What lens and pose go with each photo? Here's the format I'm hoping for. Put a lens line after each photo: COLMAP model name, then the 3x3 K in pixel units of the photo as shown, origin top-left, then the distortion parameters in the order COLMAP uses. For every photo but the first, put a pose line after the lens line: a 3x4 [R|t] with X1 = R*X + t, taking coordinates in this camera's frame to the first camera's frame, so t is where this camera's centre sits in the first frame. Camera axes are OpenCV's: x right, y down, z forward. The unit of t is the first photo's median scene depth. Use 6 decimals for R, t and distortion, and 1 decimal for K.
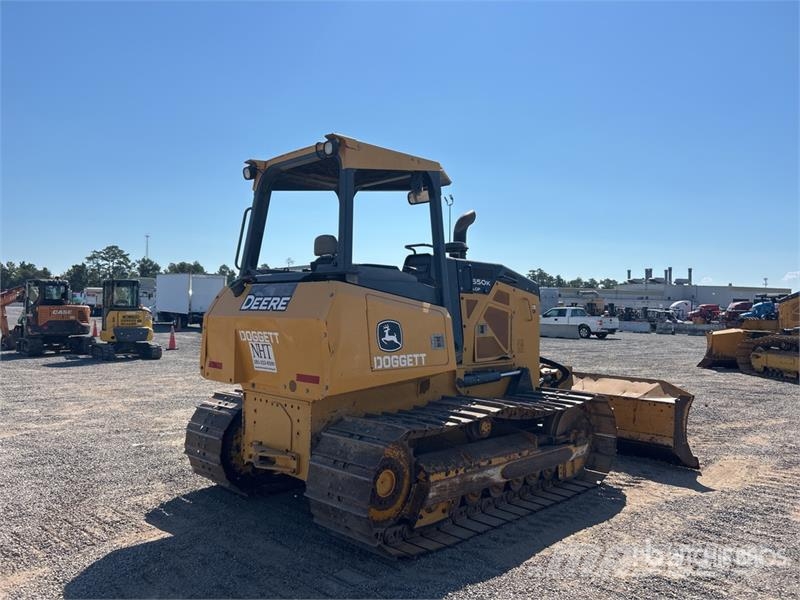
lens RADIAL K [[593.5, 0, 401.5], [0, 593.5, 286.7], [0, 0, 1]] dist [0.073201, -0.069548]
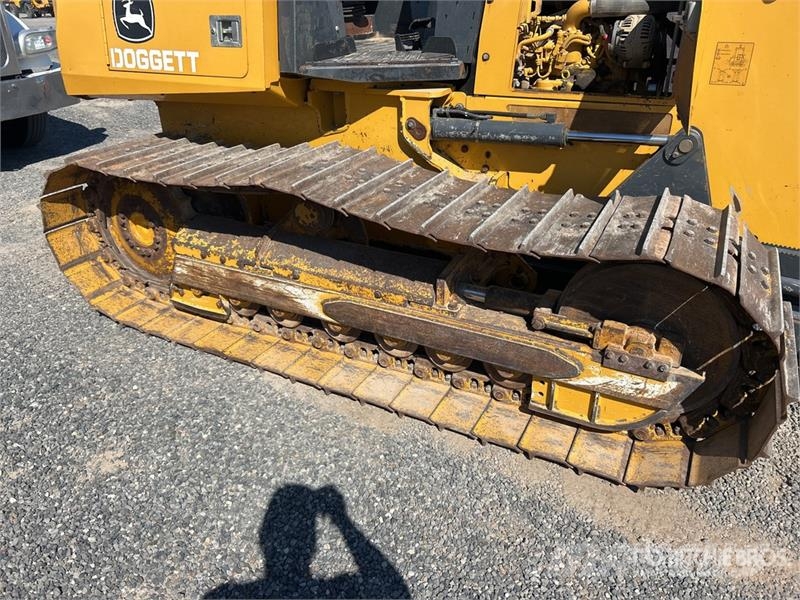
lens RADIAL K [[593.5, 0, 401.5], [0, 593.5, 286.7], [0, 0, 1]] dist [0.073201, -0.069548]
pose [[0.302269, 0.406925, -0.862001, 0.655743], [0.060001, 0.894386, 0.443254, 0.067616], [0.951332, -0.185703, 0.245929, 0.963065]]
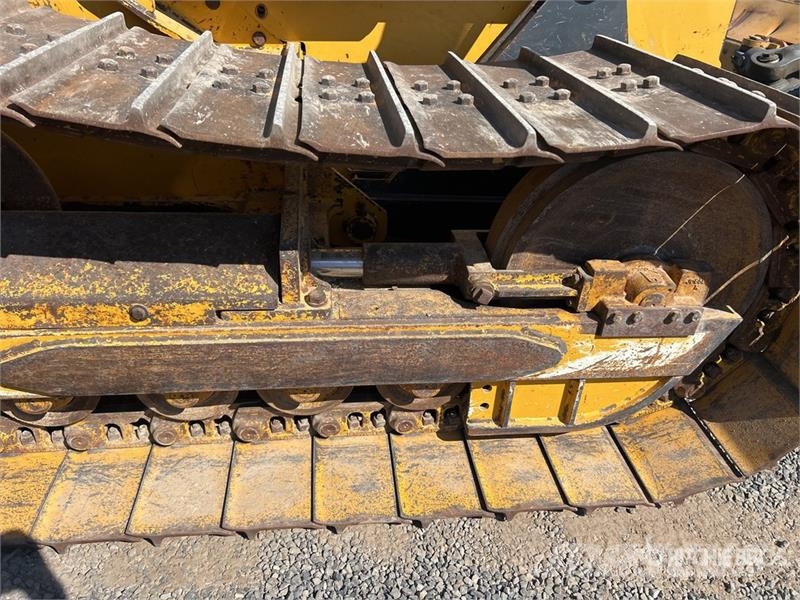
lens RADIAL K [[584.5, 0, 400.0], [0, 584.5, 300.0], [0, 0, 1]] dist [0.048993, -0.063767]
pose [[0.789727, 0.349467, -0.504187, 0.403150], [-0.021352, 0.837036, 0.546731, 0.168998], [0.613087, -0.421003, 0.668492, 0.980729]]
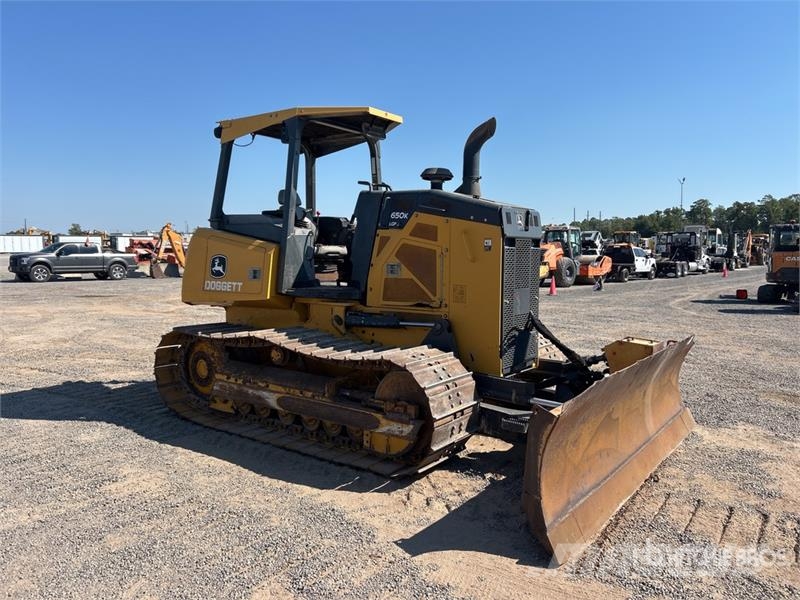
lens RADIAL K [[593.5, 0, 401.5], [0, 593.5, 286.7], [0, 0, 1]] dist [0.073201, -0.069548]
pose [[0.170186, 0.047941, -0.984245, 1.261874], [0.033990, 0.997936, 0.054485, 0.062369], [0.984826, -0.042727, 0.168205, 1.073306]]
